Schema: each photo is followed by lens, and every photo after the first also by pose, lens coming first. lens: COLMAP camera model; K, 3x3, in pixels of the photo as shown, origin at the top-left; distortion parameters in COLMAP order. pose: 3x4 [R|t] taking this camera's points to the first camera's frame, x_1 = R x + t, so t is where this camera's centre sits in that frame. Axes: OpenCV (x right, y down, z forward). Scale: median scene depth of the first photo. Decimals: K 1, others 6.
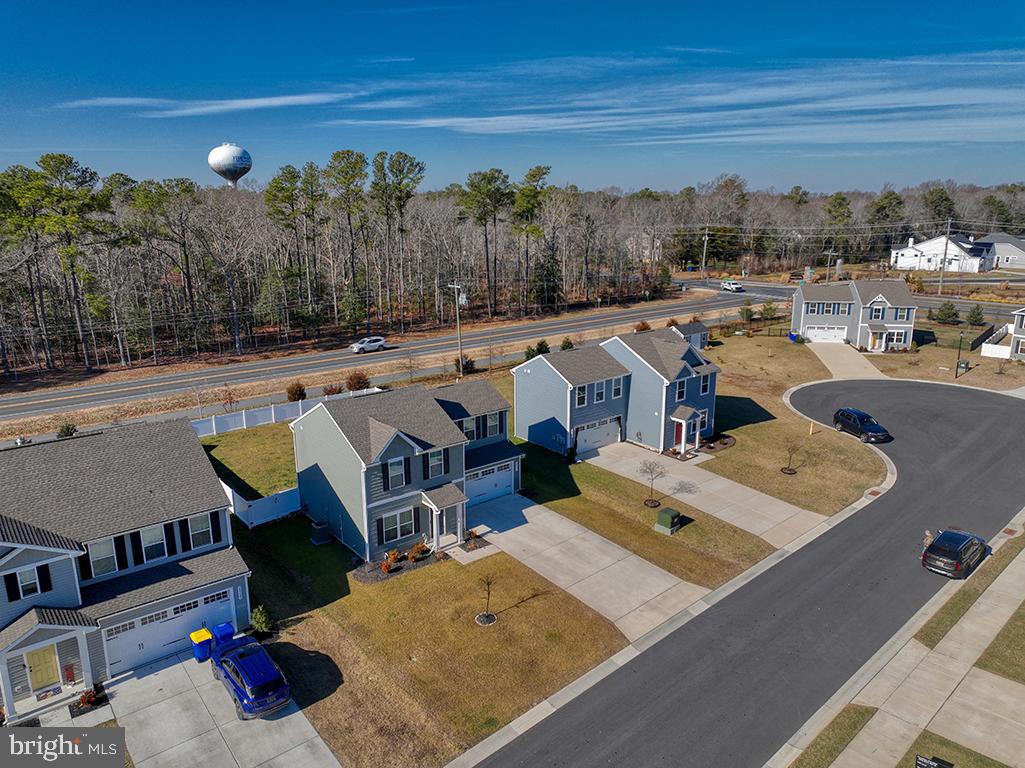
lens RADIAL K [[720.8, 0, 514.6], [0, 720.8, 380.9], [0, 0, 1]] dist [0.005566, 0.003197]
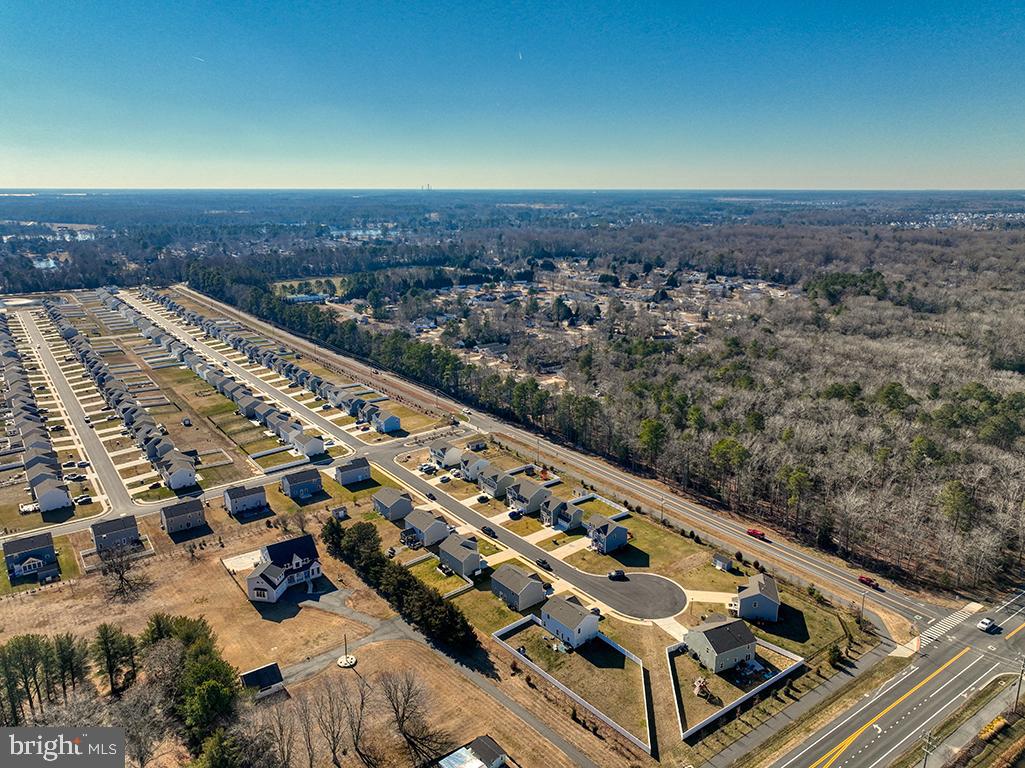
lens RADIAL K [[720.8, 0, 514.6], [0, 720.8, 380.9], [0, 0, 1]] dist [0.005566, 0.003197]
pose [[-0.045987, 0.264629, -0.963253, 5.570925], [-0.240879, 0.932882, 0.267785, -2.520798], [0.969465, 0.244342, 0.020844, 0.289470]]
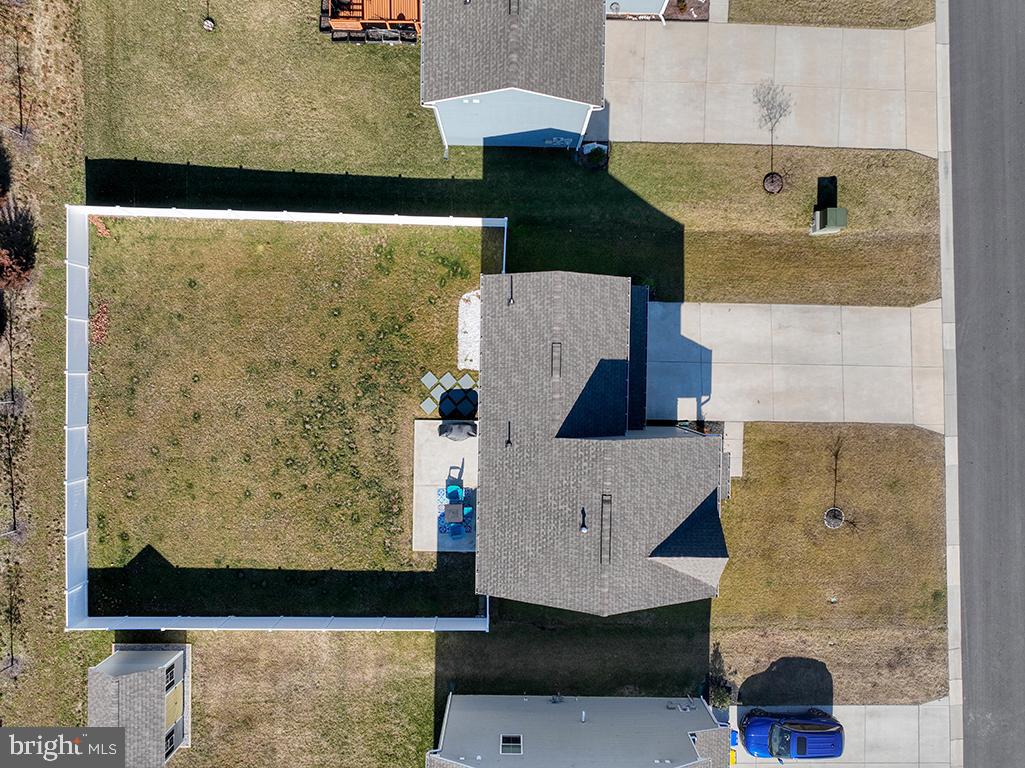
lens RADIAL K [[720.8, 0, 514.6], [0, 720.8, 380.9], [0, 0, 1]] dist [0.005566, 0.003197]
pose [[0.648415, -0.761220, -0.010060, -0.144712], [0.174190, 0.135487, 0.975347, -0.642001], [-0.741091, -0.634182, 0.220449, 1.016300]]
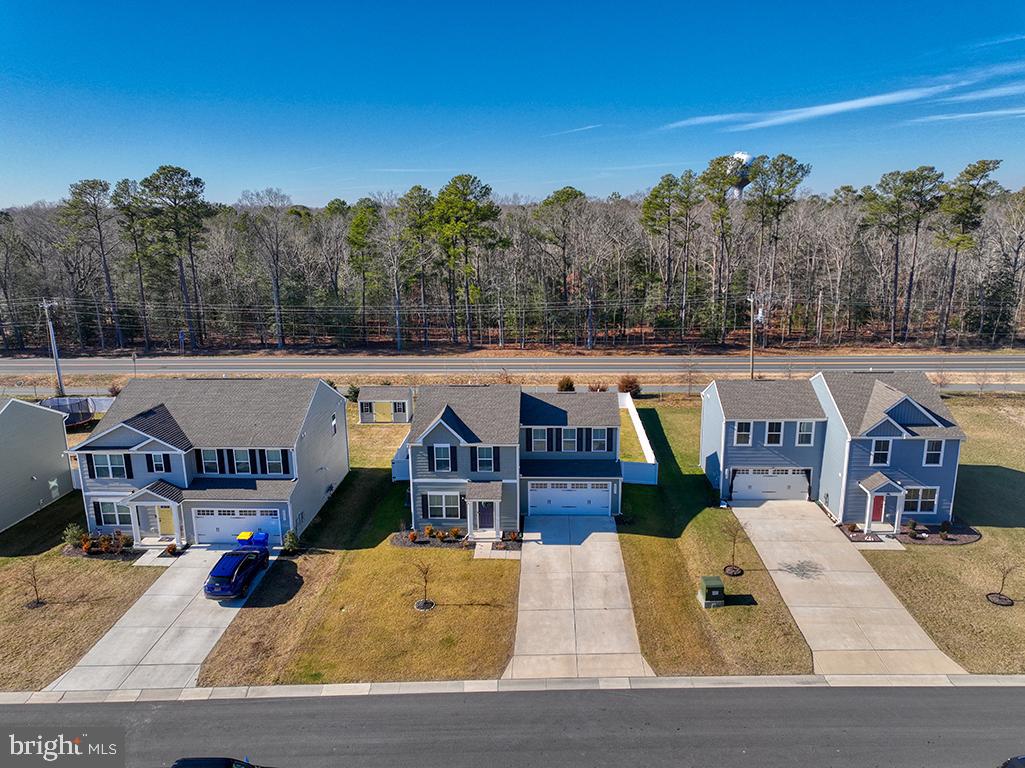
lens RADIAL K [[720.8, 0, 514.6], [0, 720.8, 380.9], [0, 0, 1]] dist [0.005566, 0.003197]
pose [[0.742679, 0.145306, -0.653693, 0.577896], [-0.150779, 0.987393, 0.048178, -0.053732], [0.652452, 0.062783, 0.755225, 0.219049]]
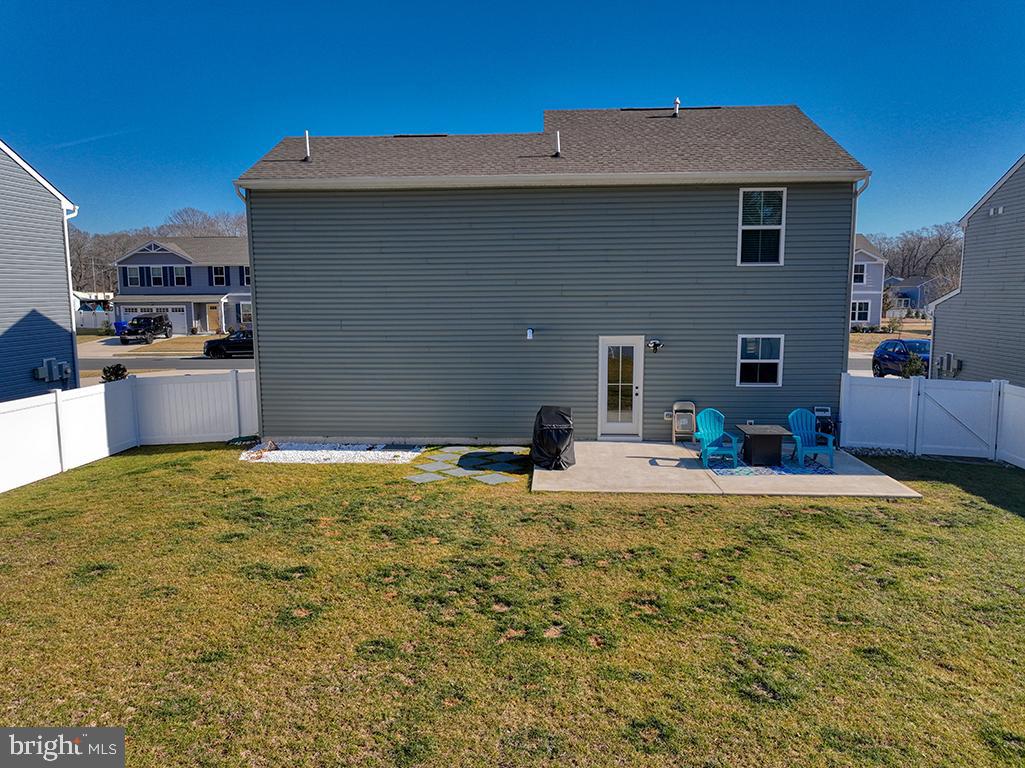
lens RADIAL K [[720.8, 0, 514.6], [0, 720.8, 380.9], [0, 0, 1]] dist [0.005566, 0.003197]
pose [[-0.729797, -0.077150, 0.679297, -0.453045], [0.172340, 0.940764, 0.291998, 0.034392], [-0.661586, 0.330169, -0.673270, 1.445220]]
